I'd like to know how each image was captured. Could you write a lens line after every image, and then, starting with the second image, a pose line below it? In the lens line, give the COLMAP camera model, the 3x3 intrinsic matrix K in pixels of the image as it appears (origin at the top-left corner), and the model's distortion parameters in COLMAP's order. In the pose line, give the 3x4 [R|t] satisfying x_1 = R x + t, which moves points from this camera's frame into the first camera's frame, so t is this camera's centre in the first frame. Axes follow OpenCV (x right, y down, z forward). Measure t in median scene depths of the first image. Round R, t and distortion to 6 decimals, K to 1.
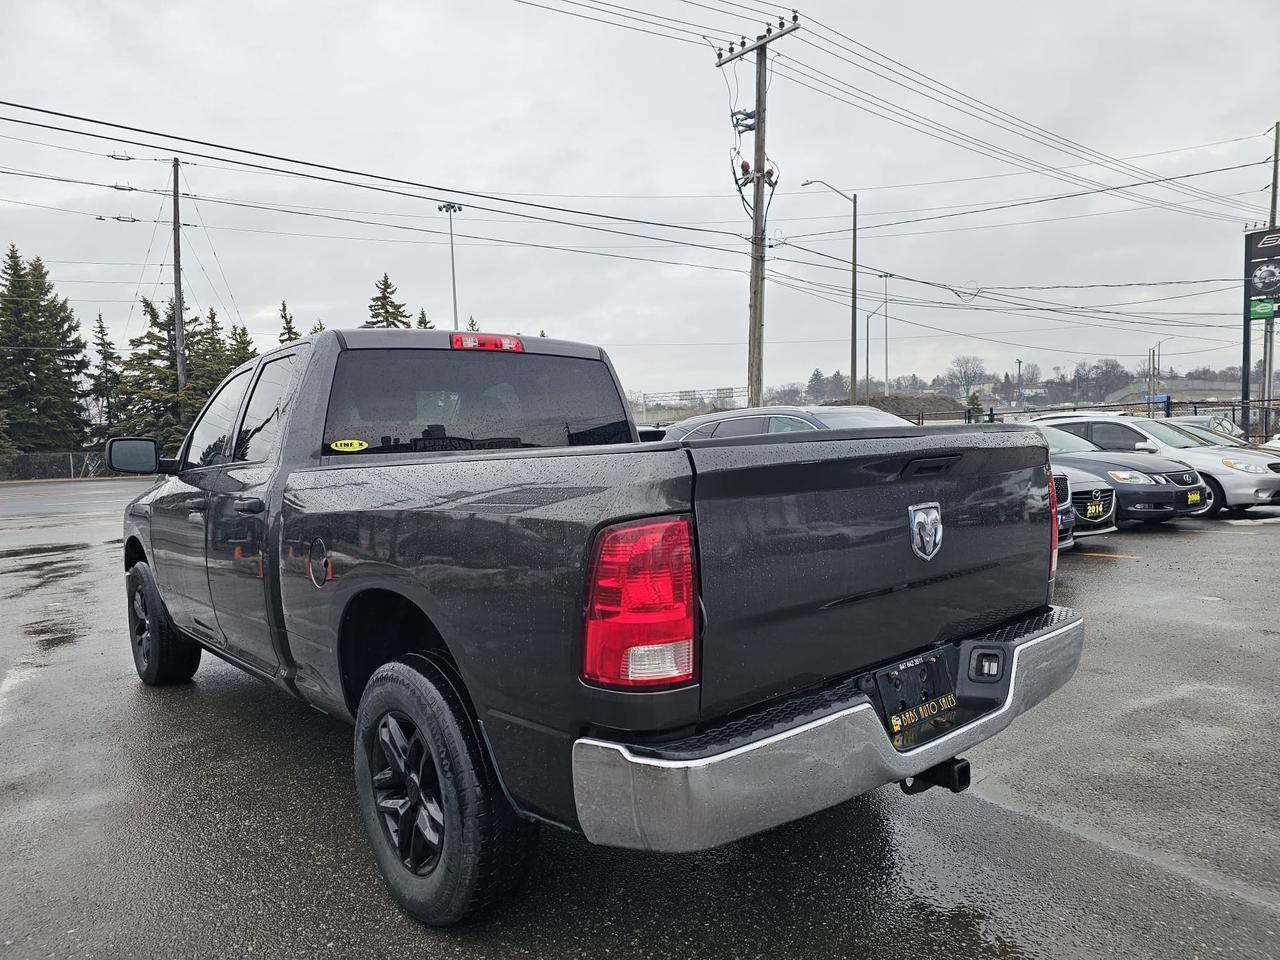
lens RADIAL K [[857.6, 0, 641.7], [0, 857.6, 491.2], [0, 0, 1]] dist [0.056249, -0.051029]
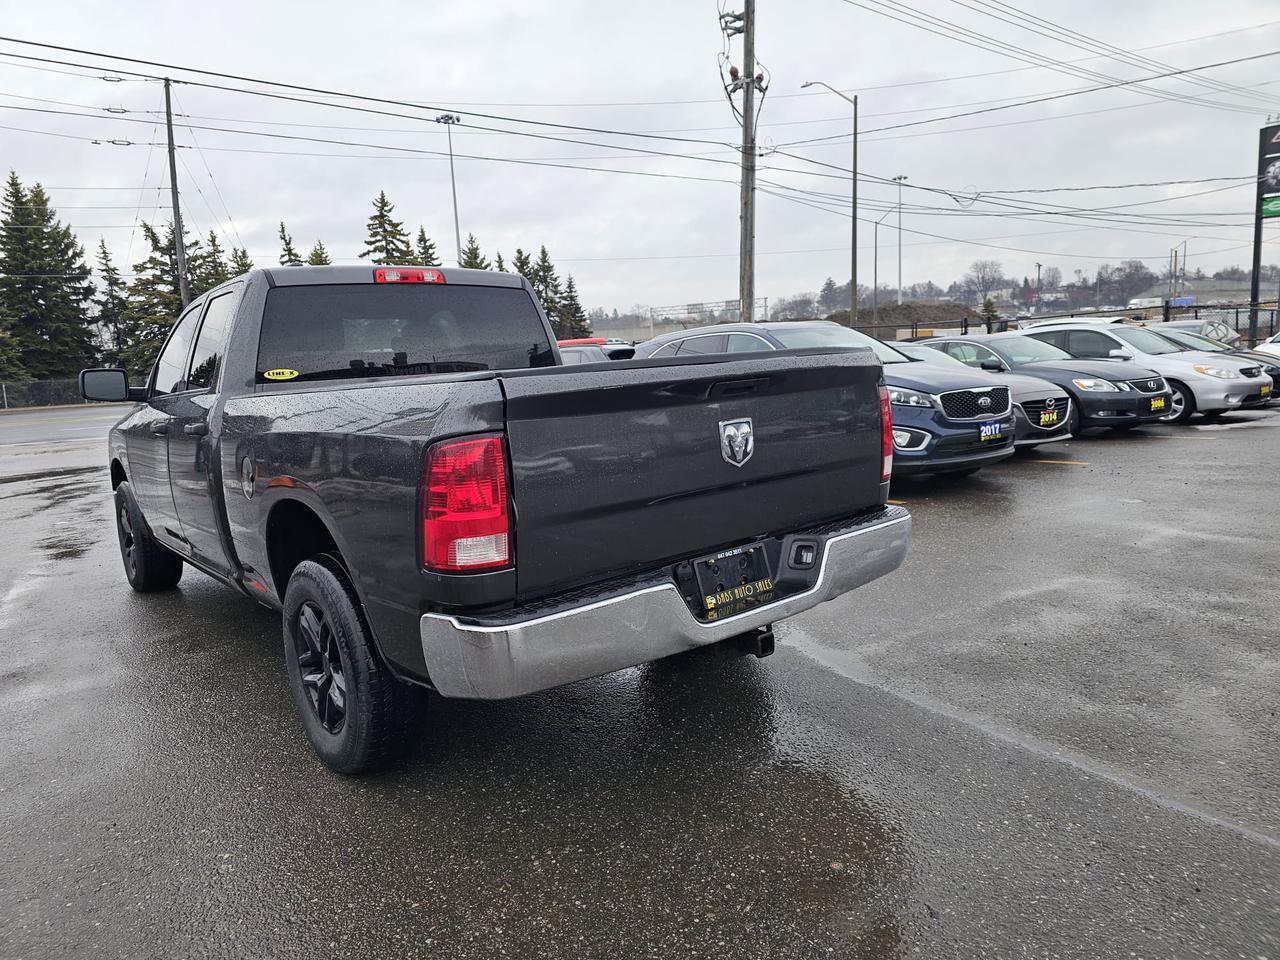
lens RADIAL K [[857.6, 0, 628.1], [0, 857.6, 477.2], [0, 0, 1]] dist [0.056249, -0.051029]
pose [[0.999443, -0.015736, -0.029438, 0.021155], [0.018074, 0.996556, 0.080931, -0.000370], [0.028063, -0.081418, 0.996285, -0.017480]]
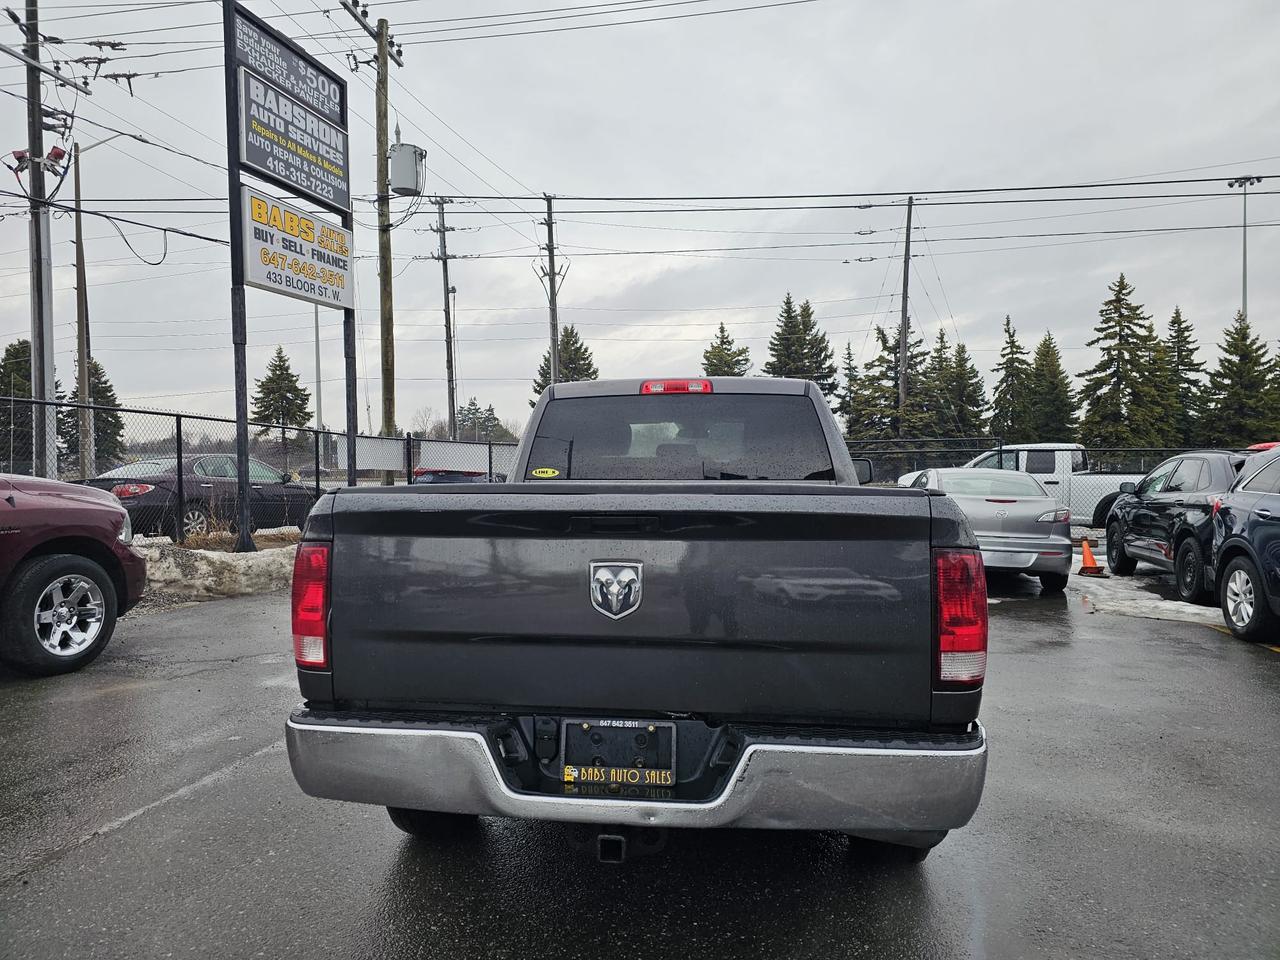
lens RADIAL K [[857.6, 0, 620.9], [0, 857.6, 470.8], [0, 0, 1]] dist [0.056249, -0.051029]
pose [[0.659626, 0.041275, -0.750459, 0.105197], [-0.069319, 0.997576, -0.006062, -0.008369], [0.748390, 0.056020, 0.660889, 0.034083]]
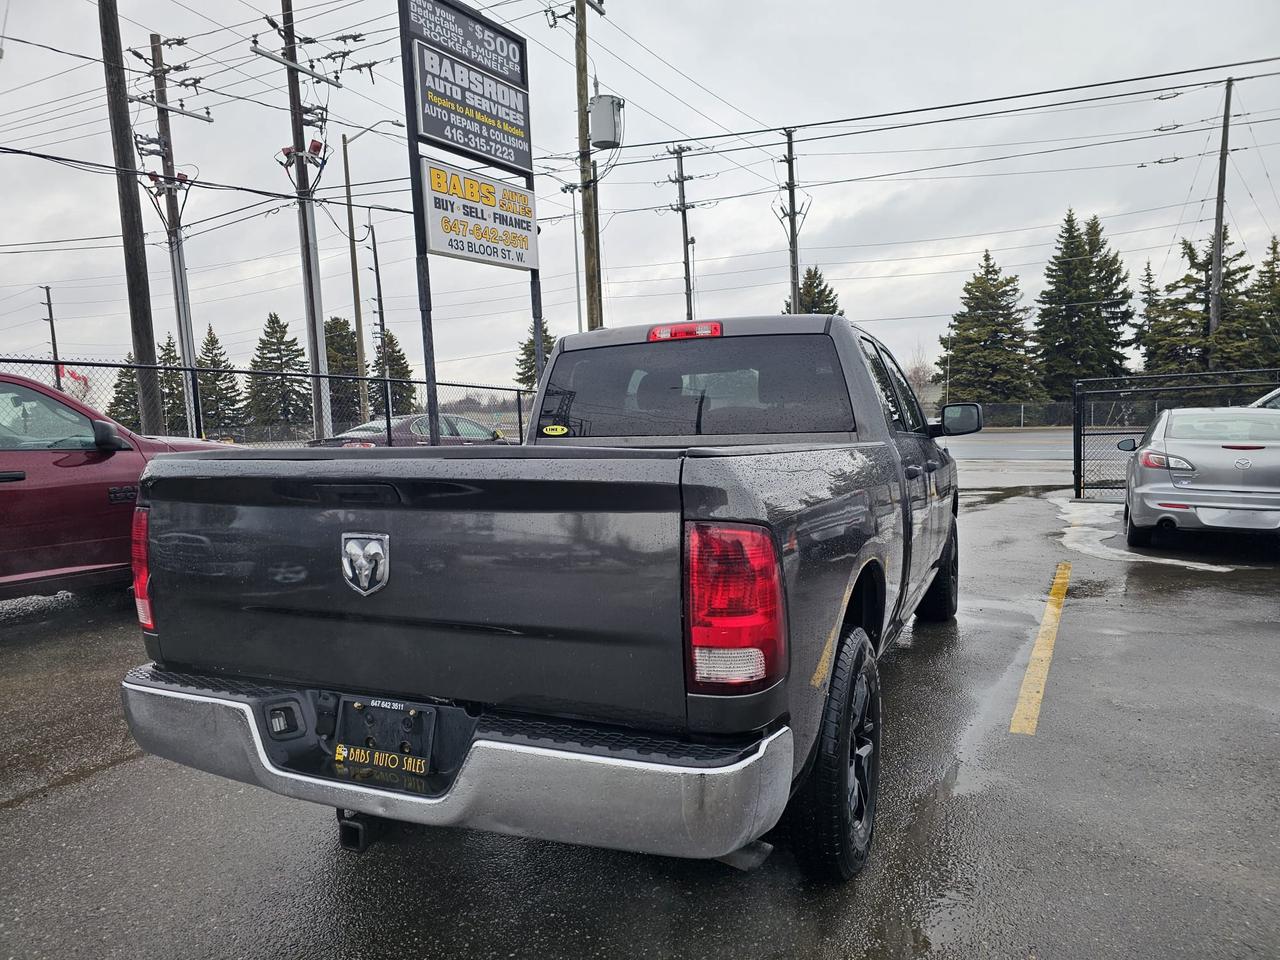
lens RADIAL K [[857.6, 0, 627.8], [0, 857.6, 488.1], [0, 0, 1]] dist [0.056249, -0.051029]
pose [[0.413973, 0.098464, -0.904948, 0.124233], [-0.044780, 0.995132, 0.087792, -0.012378], [0.909187, 0.004180, 0.416367, 0.086021]]
